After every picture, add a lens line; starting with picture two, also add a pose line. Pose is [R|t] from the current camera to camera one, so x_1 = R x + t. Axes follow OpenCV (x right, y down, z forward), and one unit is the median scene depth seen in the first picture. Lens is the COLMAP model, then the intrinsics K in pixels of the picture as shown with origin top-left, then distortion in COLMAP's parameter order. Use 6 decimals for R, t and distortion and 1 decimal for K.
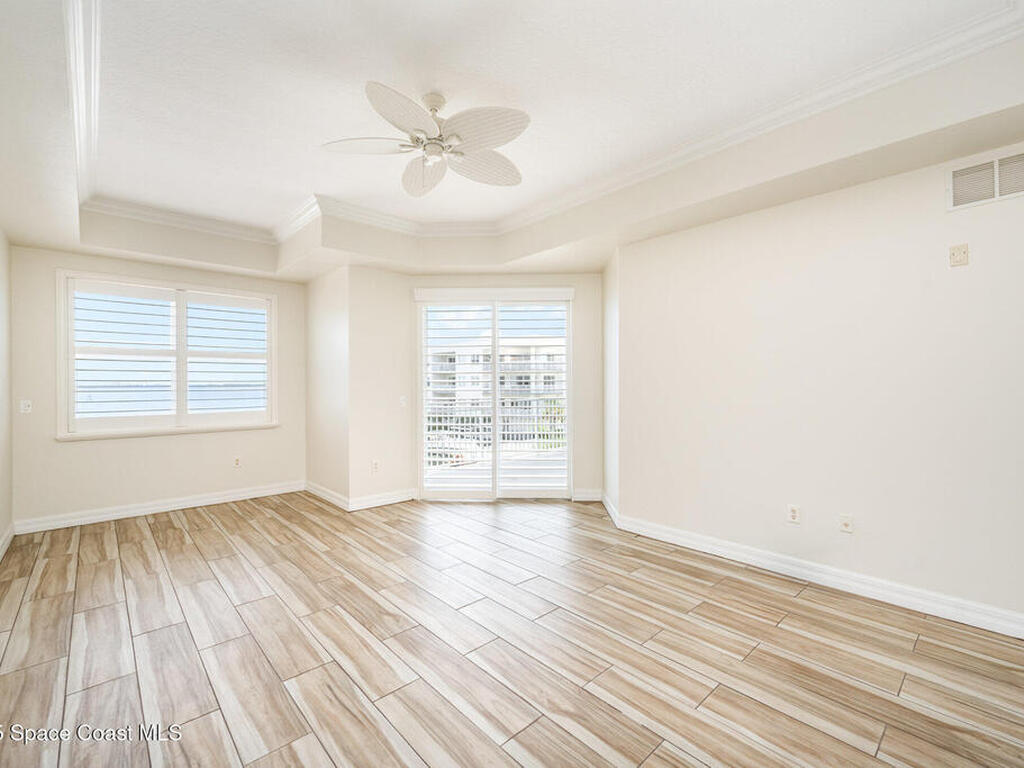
lens RADIAL K [[458.6, 0, 513.1], [0, 458.6, 385.9], [0, 0, 1]] dist [0.001462, -0.000681]
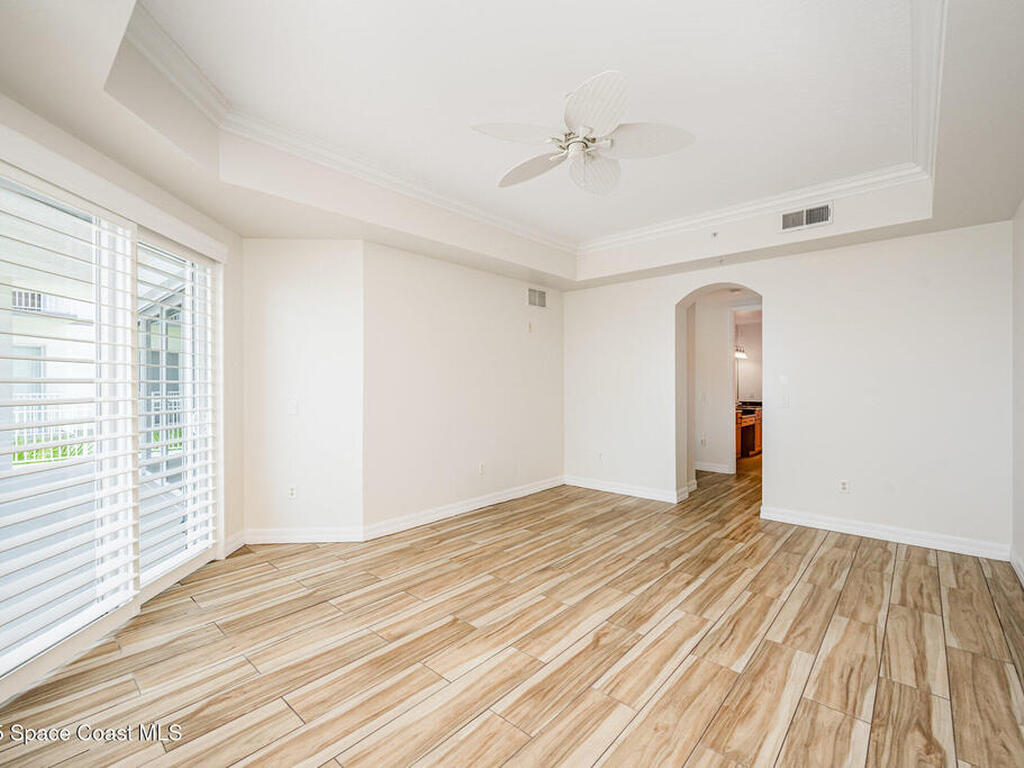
lens RADIAL K [[458.6, 0, 510.7], [0, 458.6, 384.8], [0, 0, 1]] dist [0.001462, -0.000681]
pose [[-0.099008, 0.003713, 0.995080, -1.160642], [0.007274, 0.999969, -0.003007, -0.003421], [-0.995060, 0.006941, -0.099032, 1.263788]]
